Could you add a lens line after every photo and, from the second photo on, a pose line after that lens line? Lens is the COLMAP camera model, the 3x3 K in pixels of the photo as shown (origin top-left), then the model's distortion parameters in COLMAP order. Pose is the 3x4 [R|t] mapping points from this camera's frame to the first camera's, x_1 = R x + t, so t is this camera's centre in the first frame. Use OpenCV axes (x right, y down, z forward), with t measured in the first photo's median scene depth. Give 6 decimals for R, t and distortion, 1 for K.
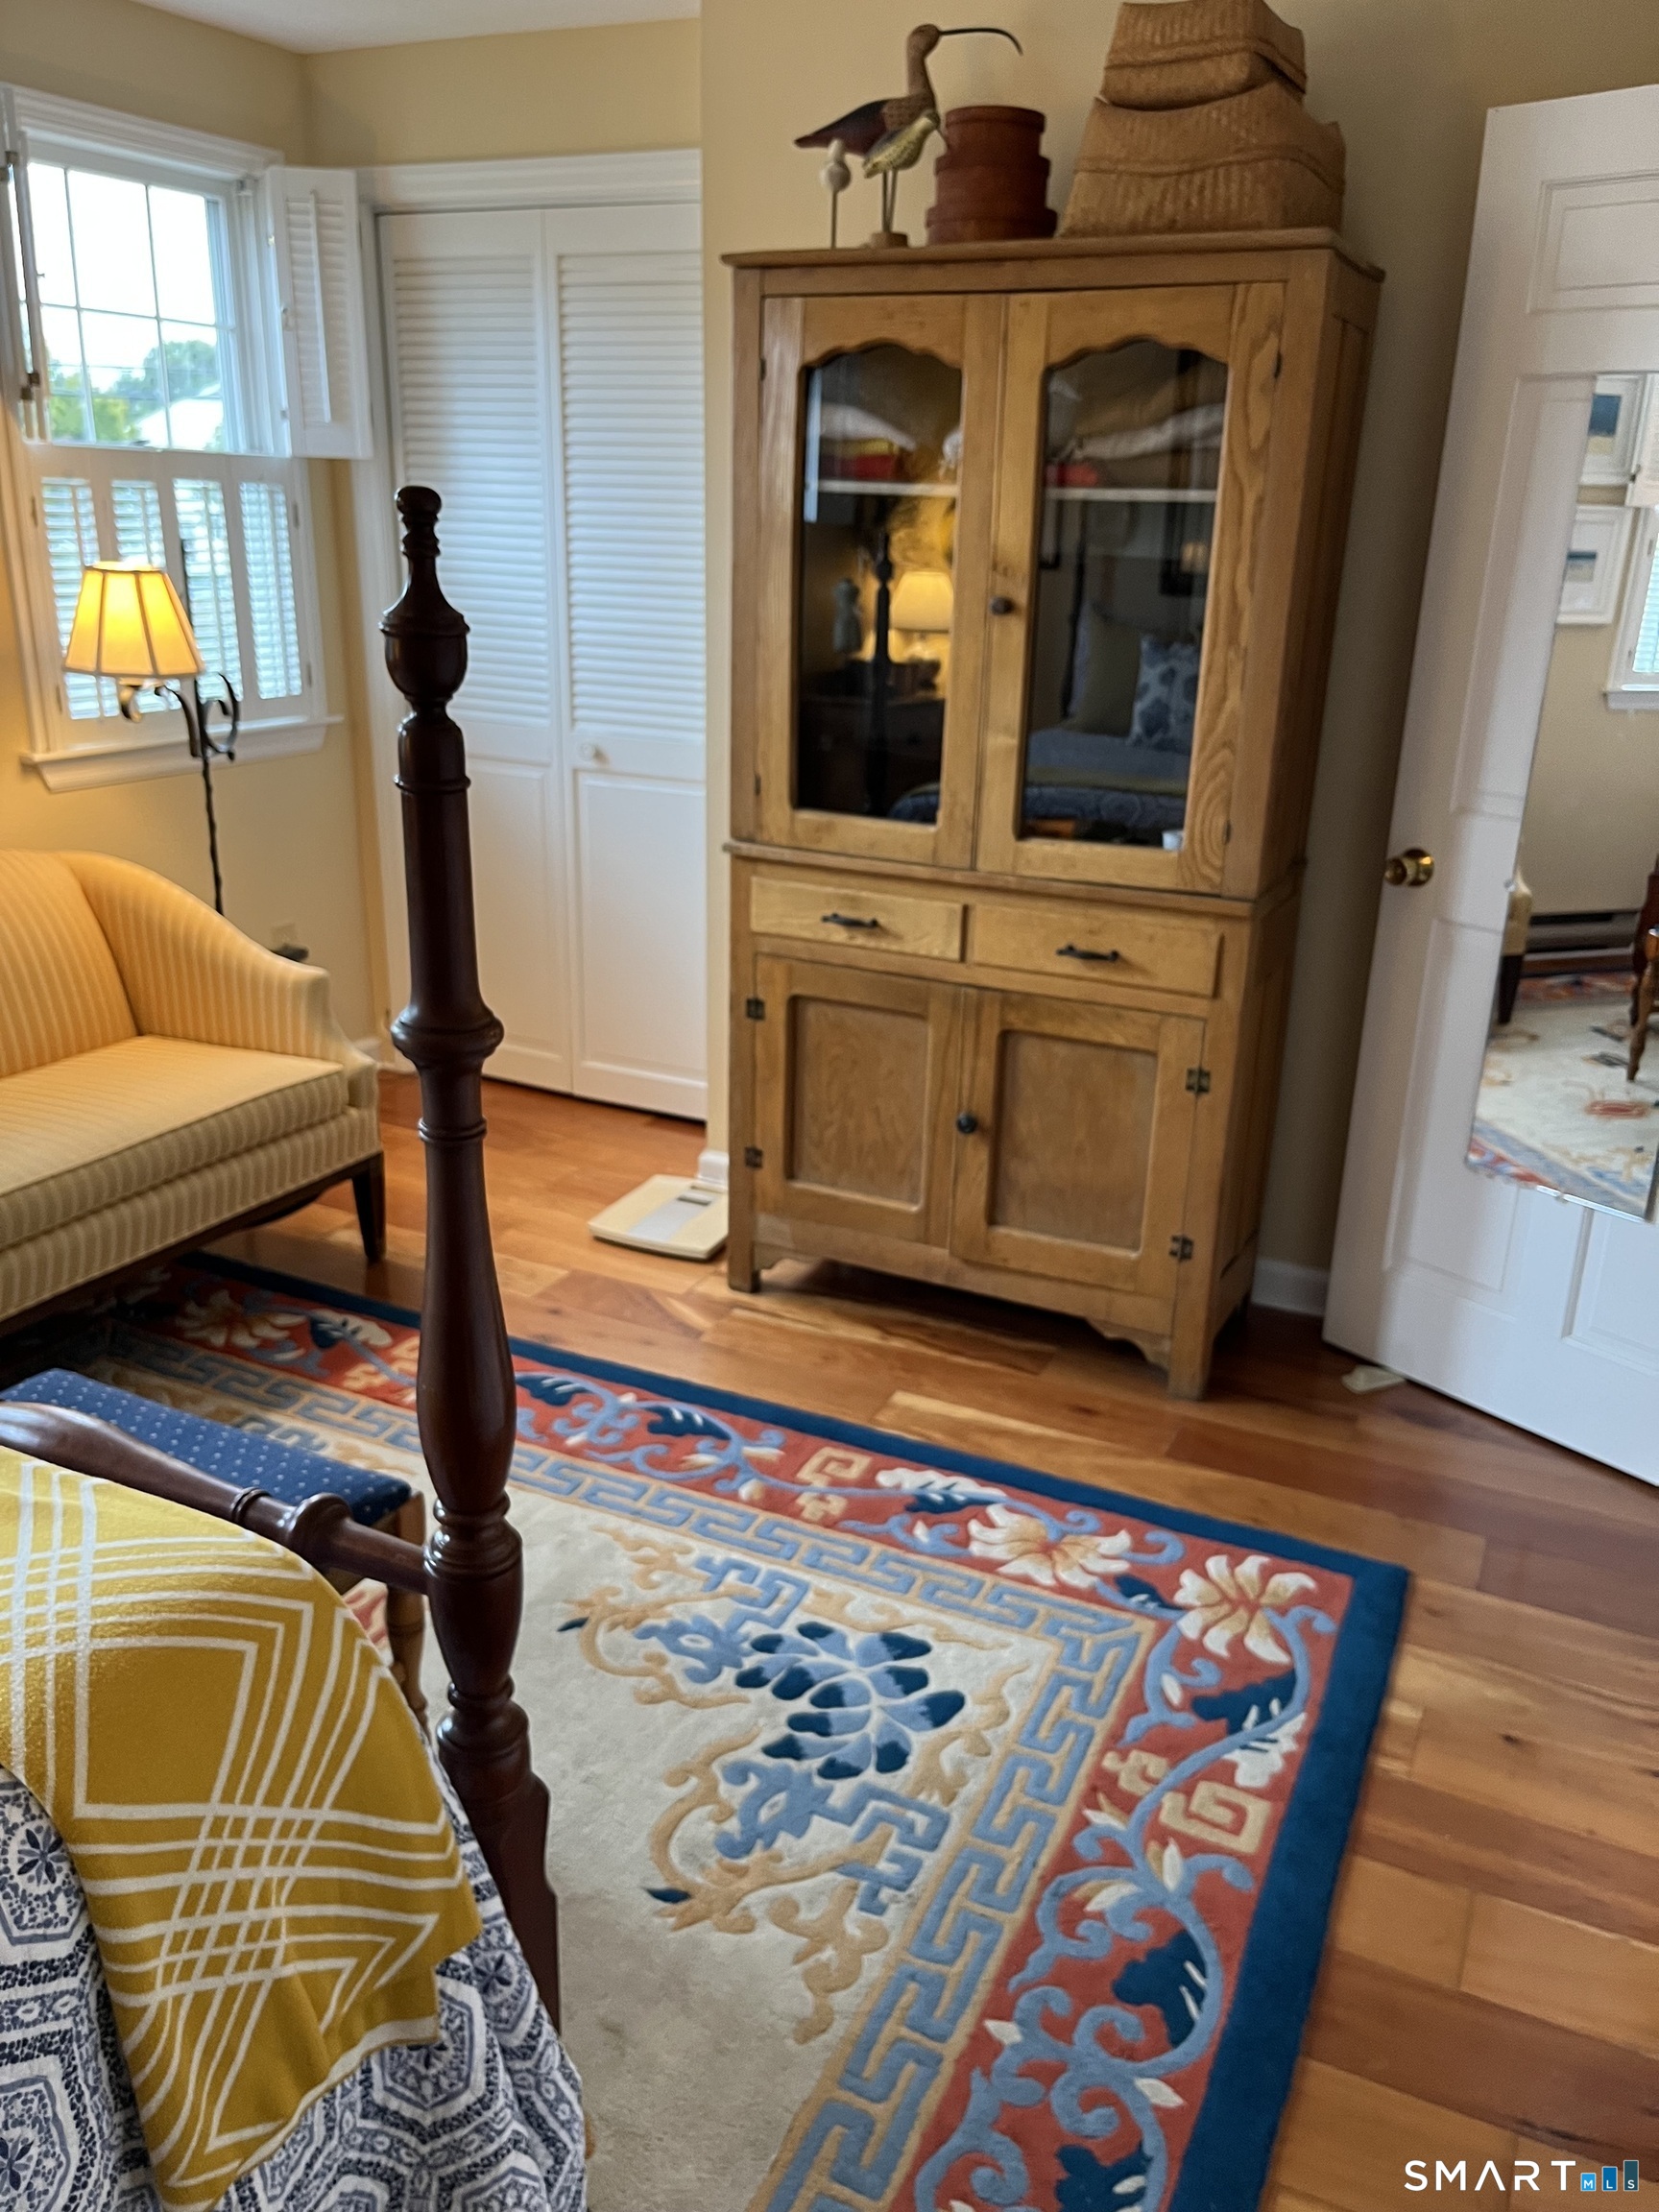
lens RADIAL K [[1679.2, 0, 832.8], [0, 1679.2, 1110.2], [0, 0, 1]] dist [0.038894, -0.043790]
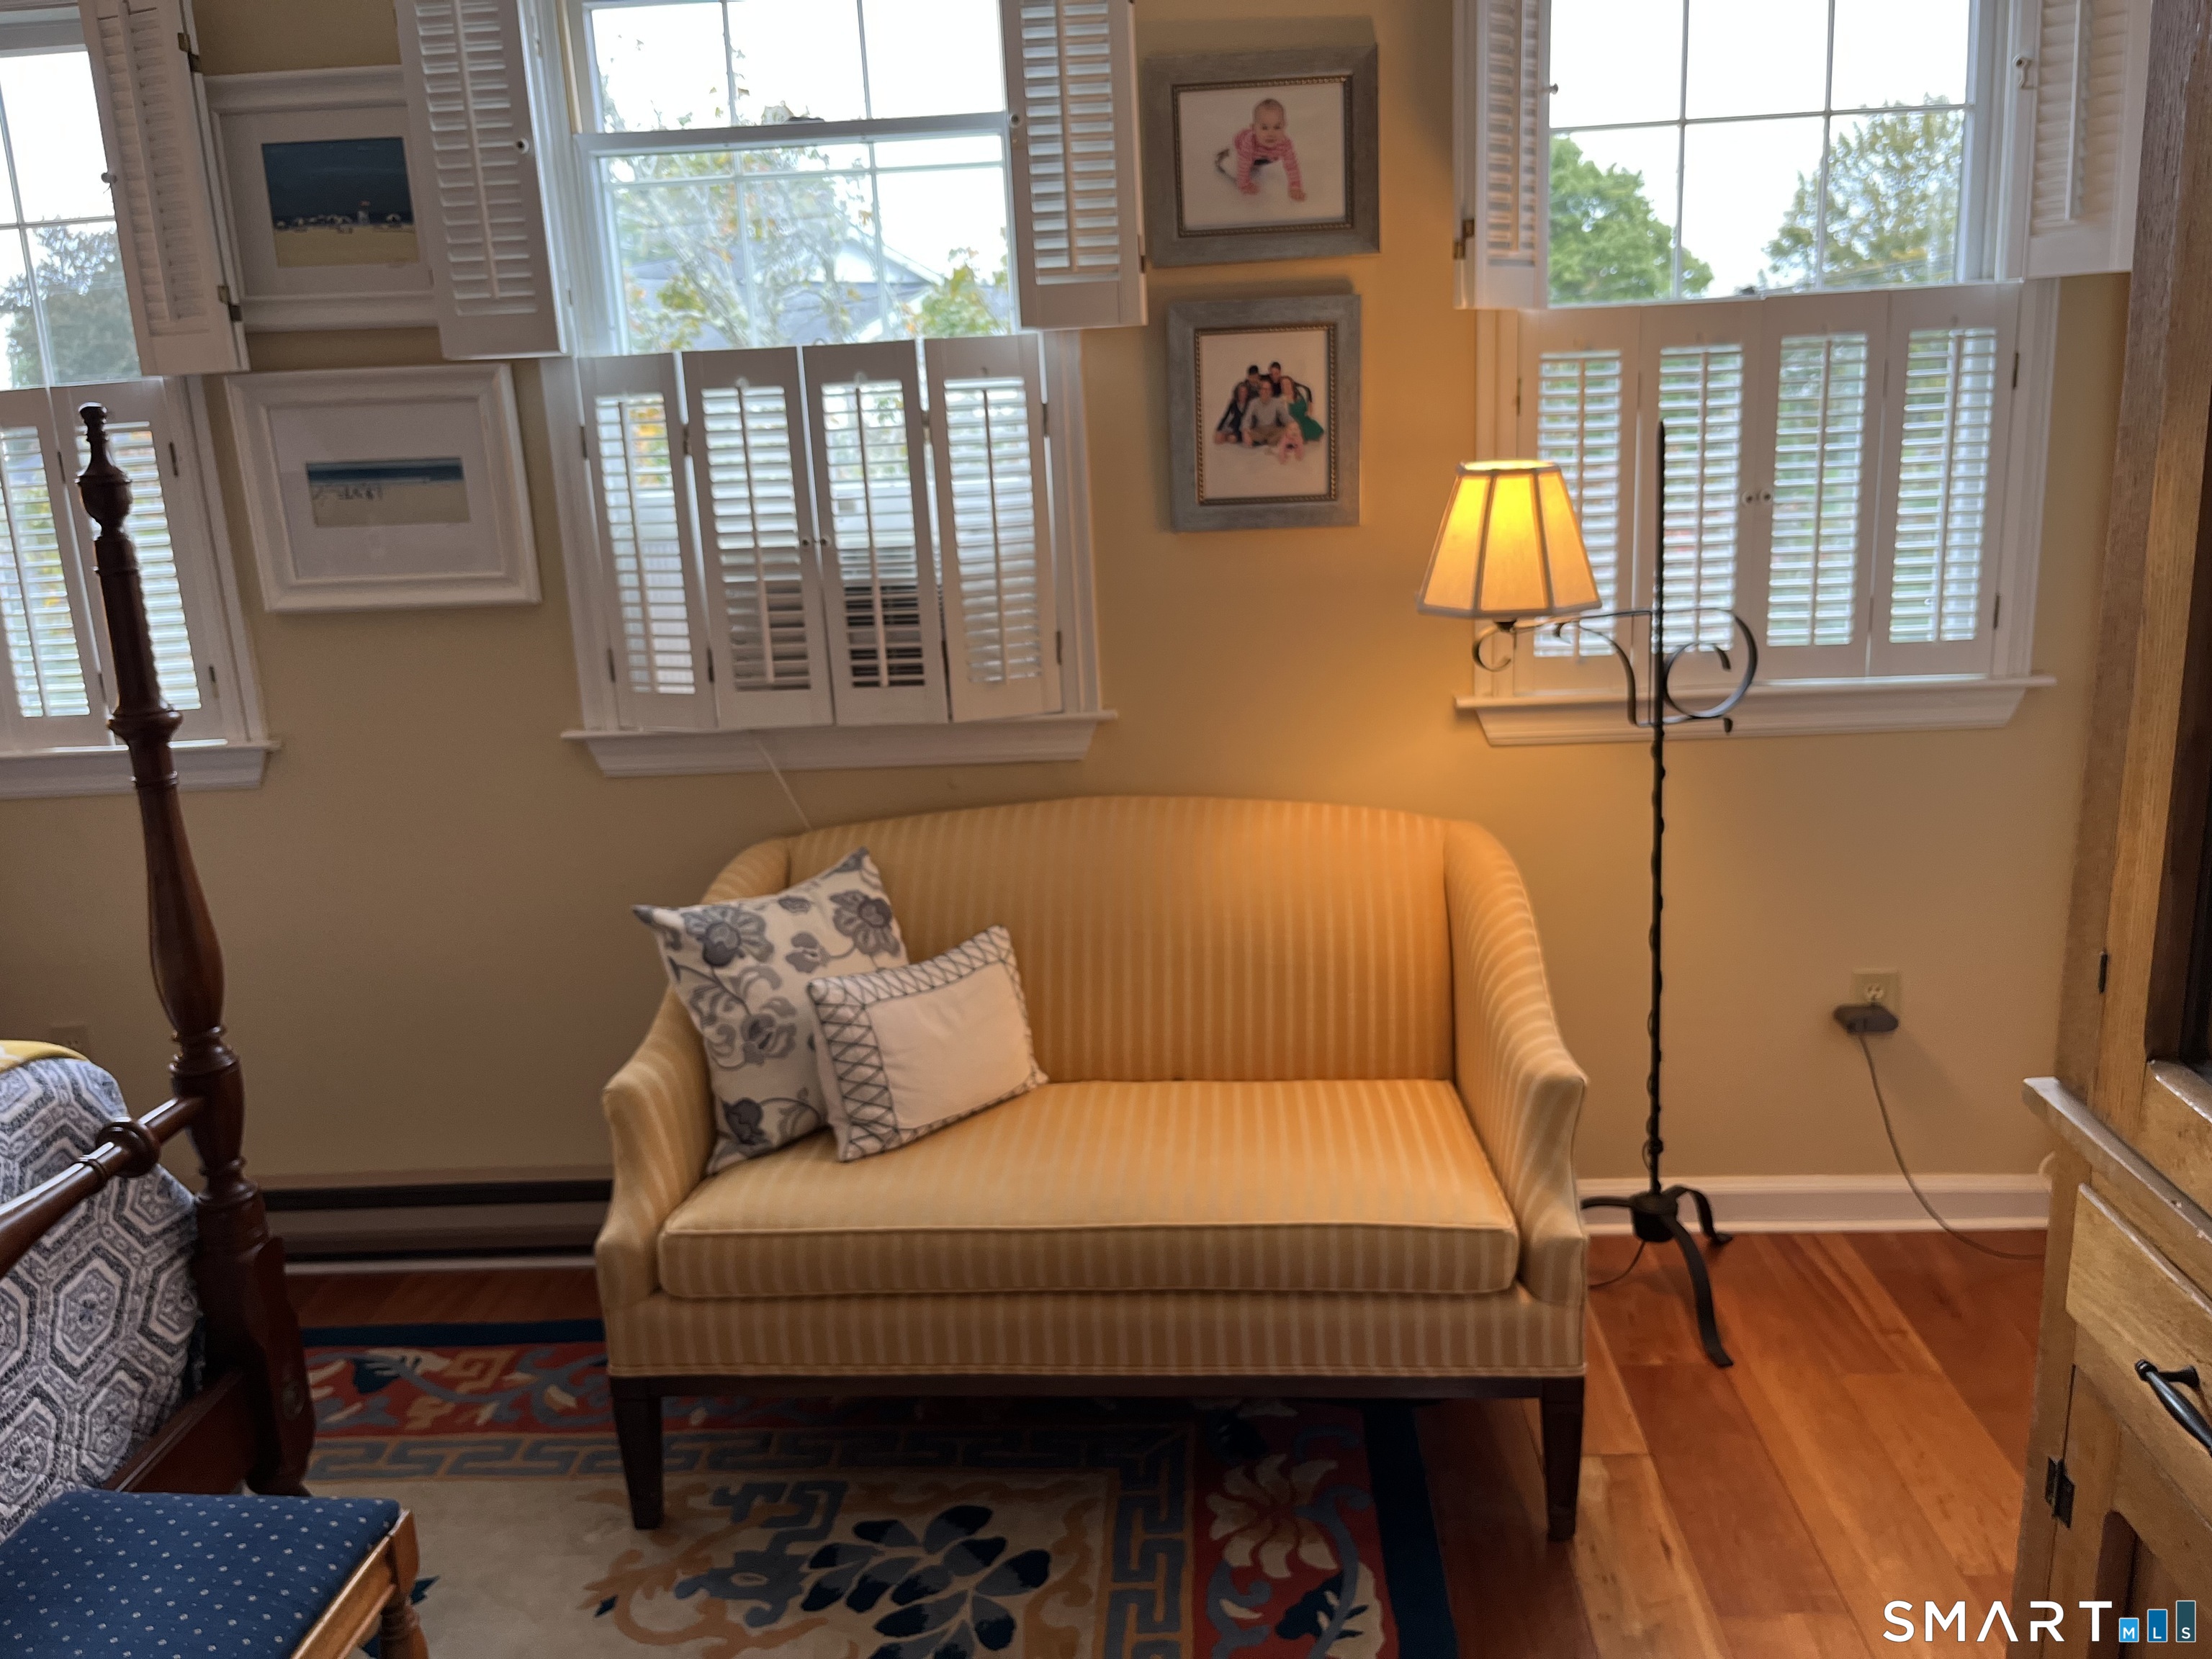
lens RADIAL K [[1679.2, 0, 1119.0], [0, 1679.2, 825.0], [0, 0, 1]] dist [0.038894, -0.043790]
pose [[0.379133, 0.170937, -0.909417, 0.195091], [-0.253065, 0.964477, 0.075785, -0.174982], [0.890065, 0.201409, 0.408923, 0.556128]]
